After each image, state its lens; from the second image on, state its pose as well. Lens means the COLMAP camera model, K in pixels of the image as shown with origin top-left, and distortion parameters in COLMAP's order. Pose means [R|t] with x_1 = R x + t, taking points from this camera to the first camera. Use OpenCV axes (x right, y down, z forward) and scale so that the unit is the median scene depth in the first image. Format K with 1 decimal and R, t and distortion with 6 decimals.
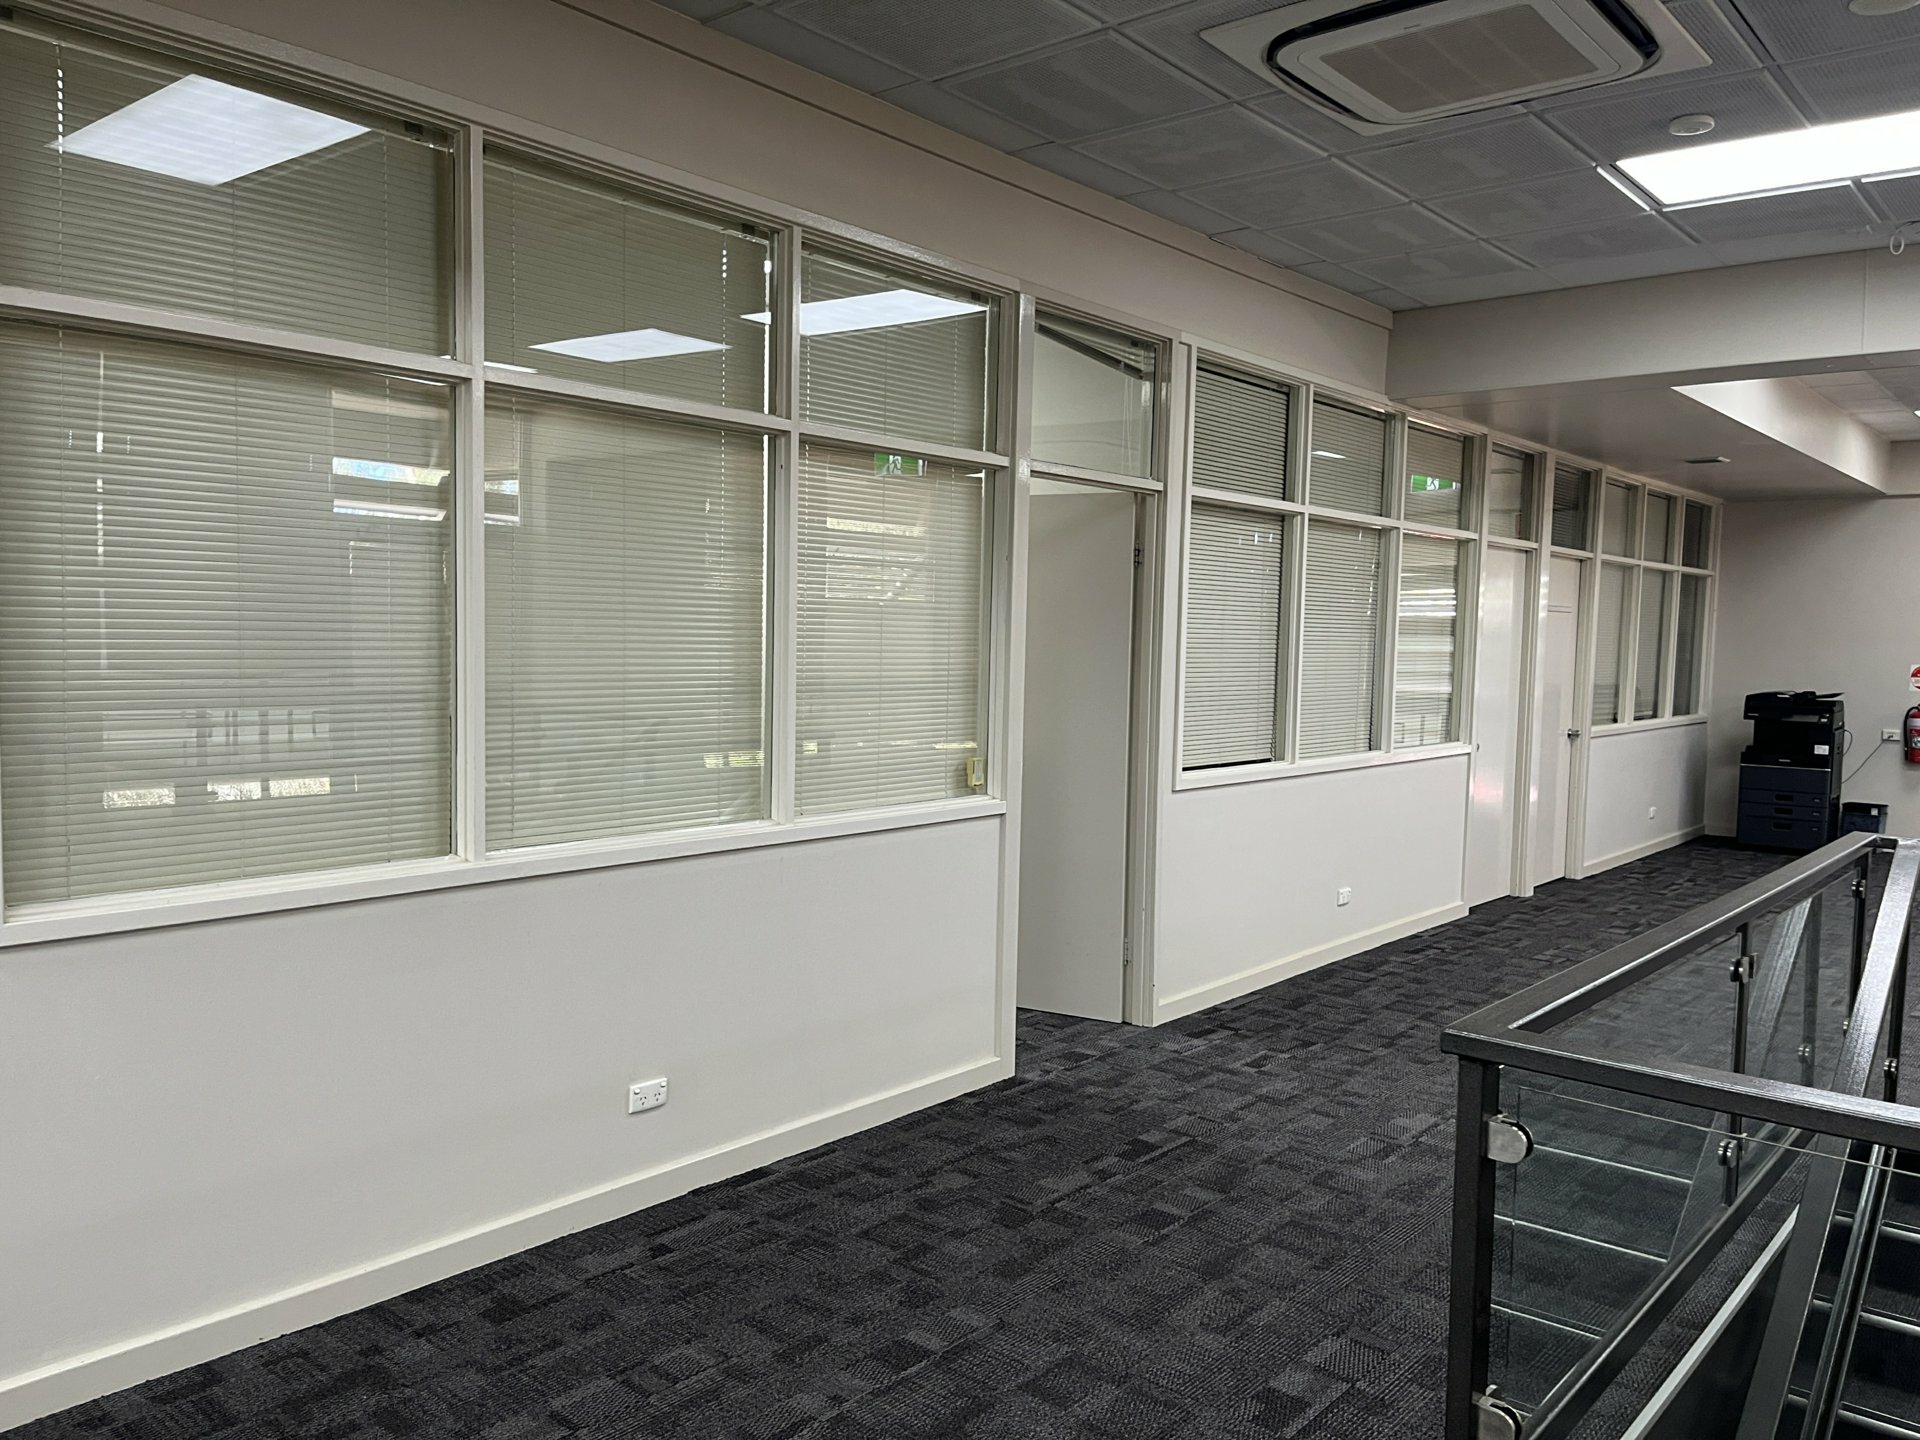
lens RADIAL K [[1445.8, 0, 971.1], [0, 1445.8, 728.5], [0, 0, 1]] dist [0.063875, -0.093638]
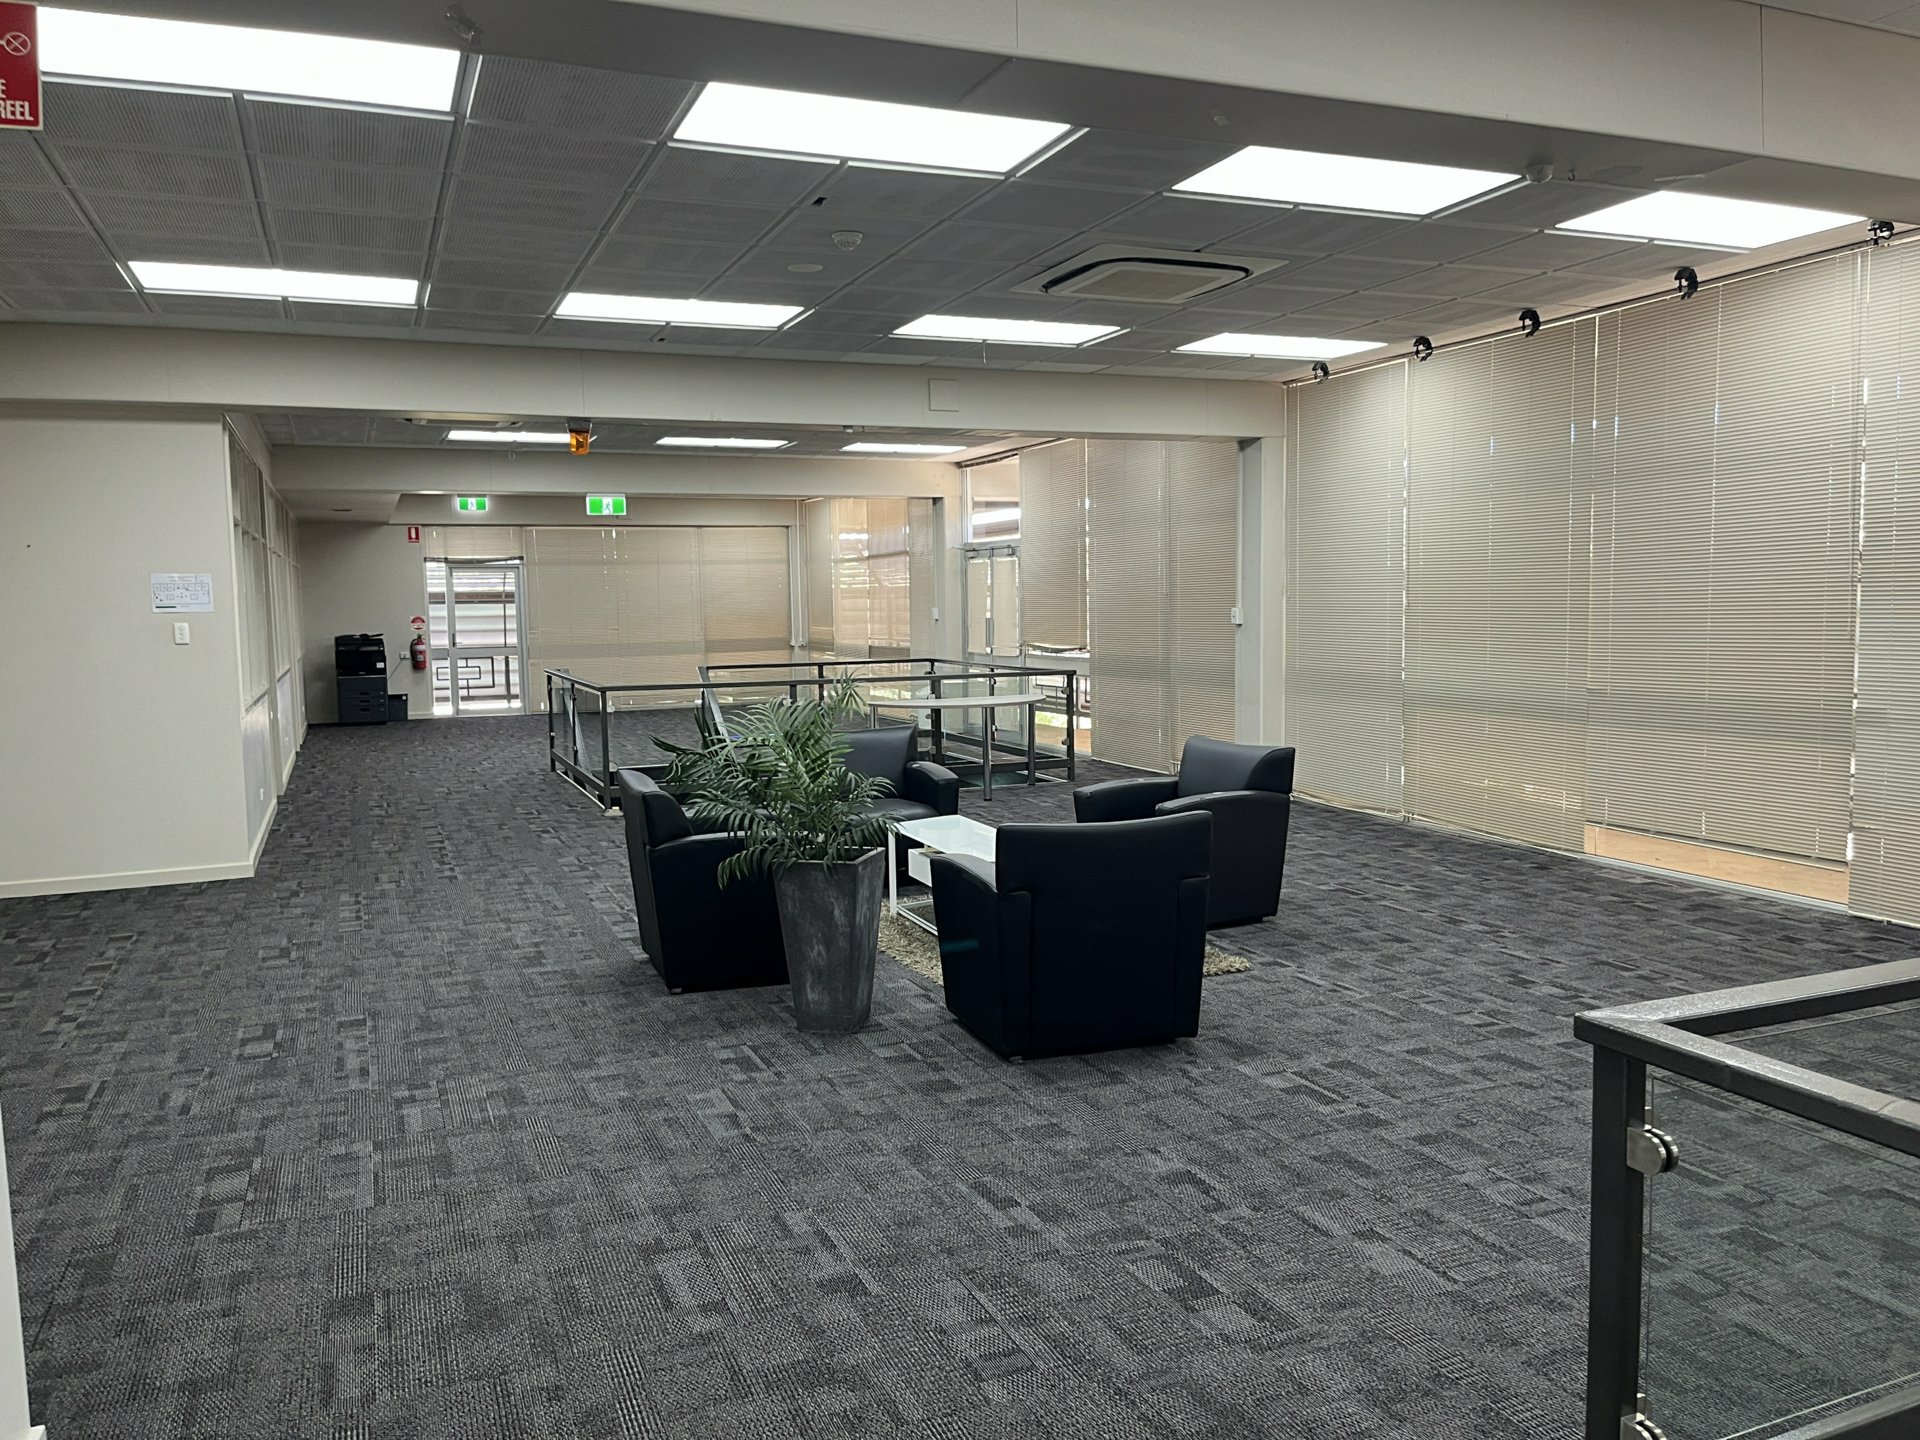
lens RADIAL K [[1445.8, 0, 960.3], [0, 1445.8, 741.3], [0, 0, 1]] dist [0.063875, -0.093638]
pose [[0.456028, -0.114080, 0.882623, -0.873135], [0.084288, 0.992829, 0.084775, 0.019755], [-0.885965, 0.035735, 0.462373, -0.589046]]
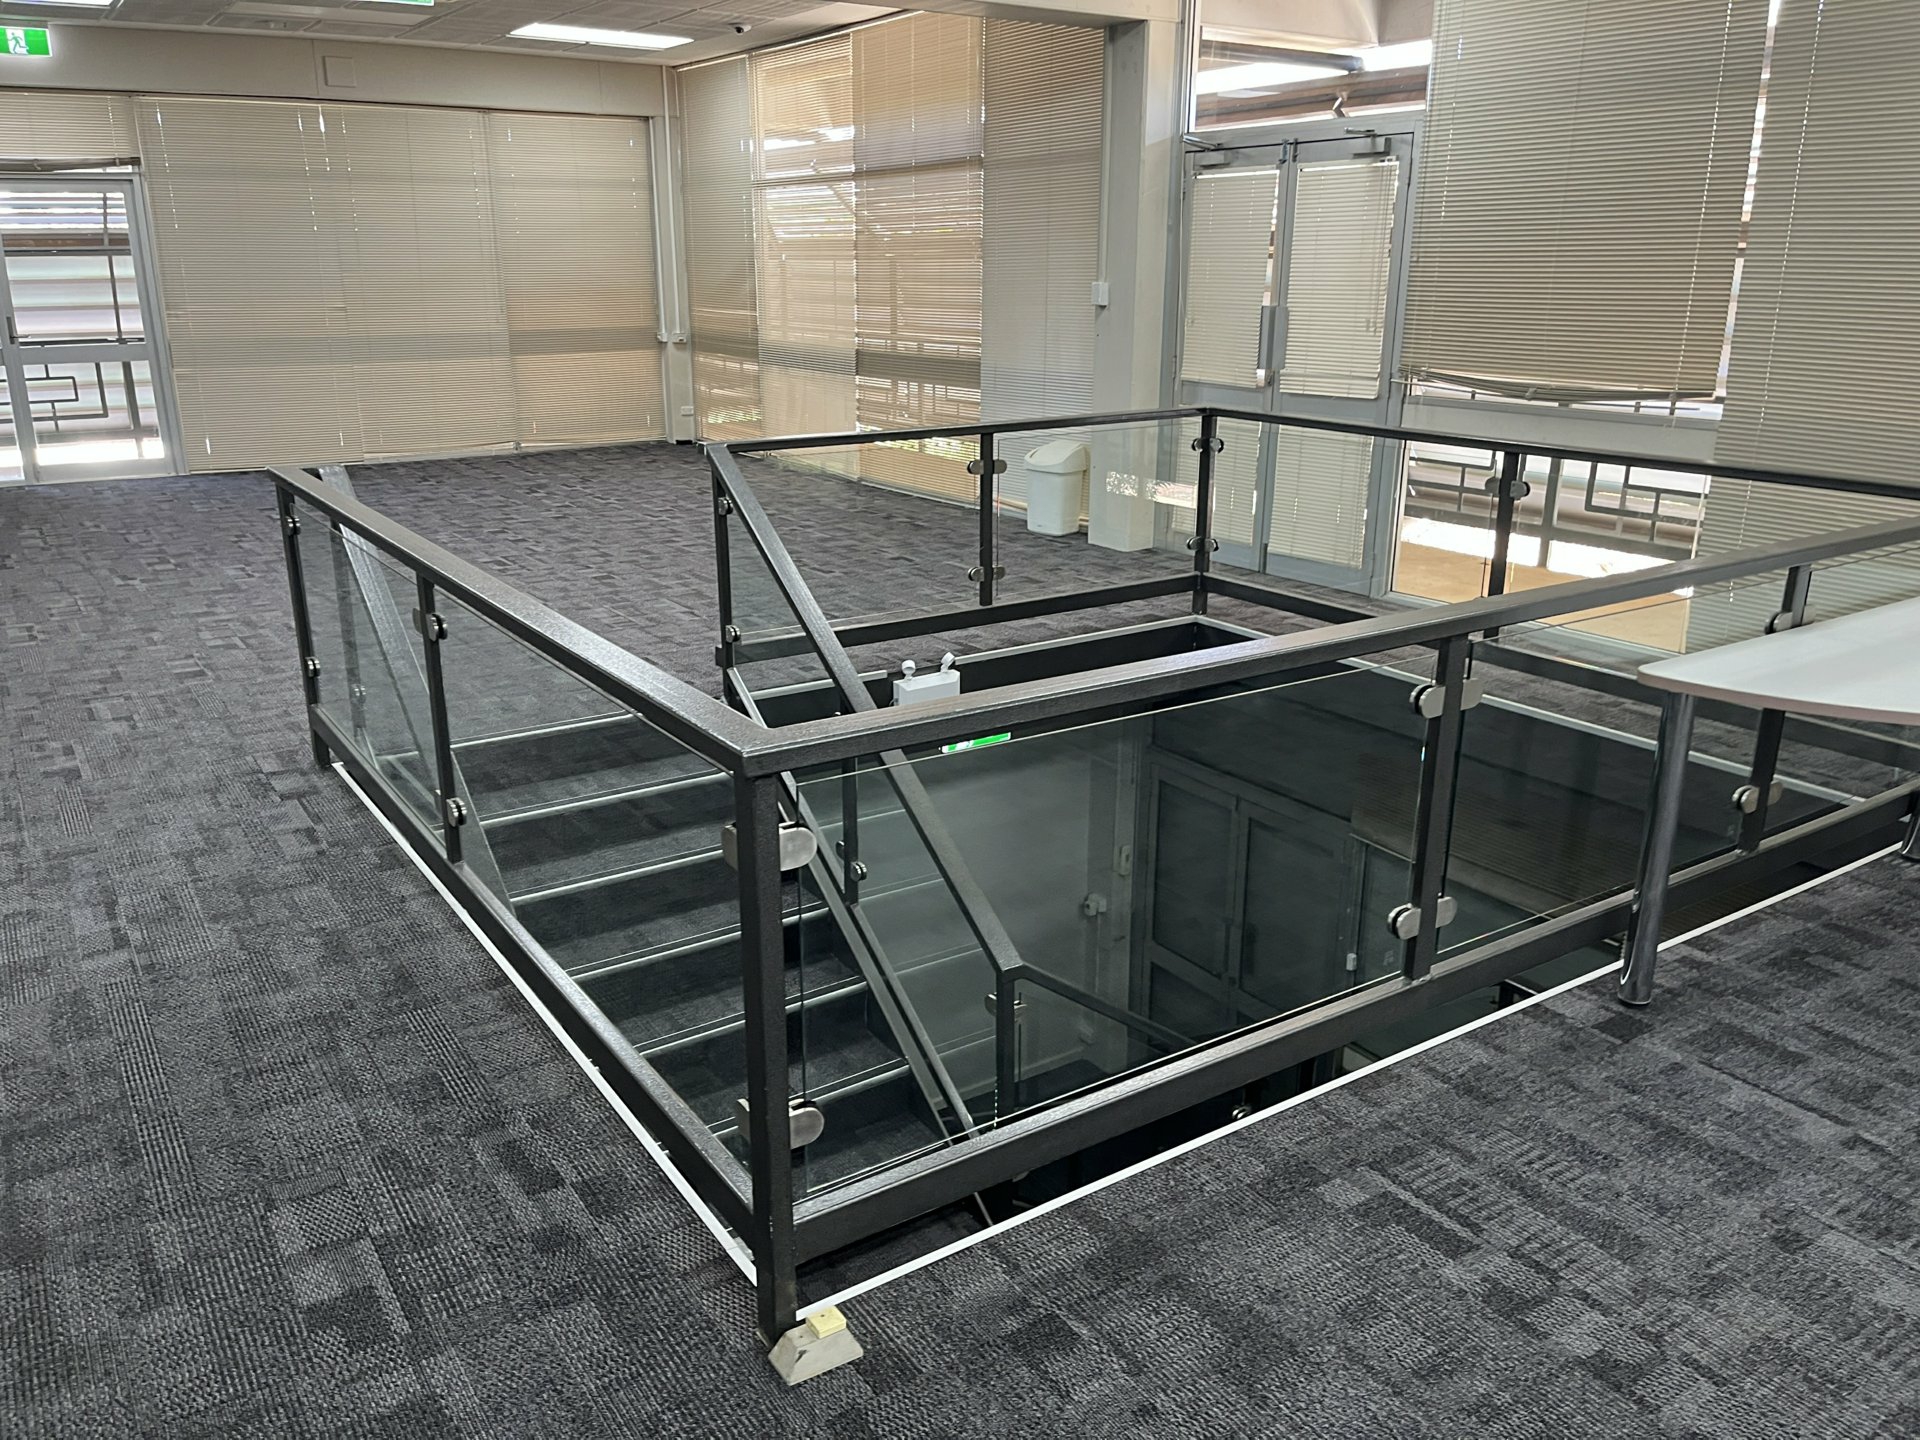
lens RADIAL K [[1445.8, 0, 948.3], [0, 1445.8, 721.7], [0, 0, 1]] dist [0.063875, -0.093638]
pose [[0.272485, -0.308922, 0.911218, -0.105349], [0.068810, 0.950887, 0.301794, -0.015537], [-0.959696, -0.019533, 0.280359, 0.164323]]
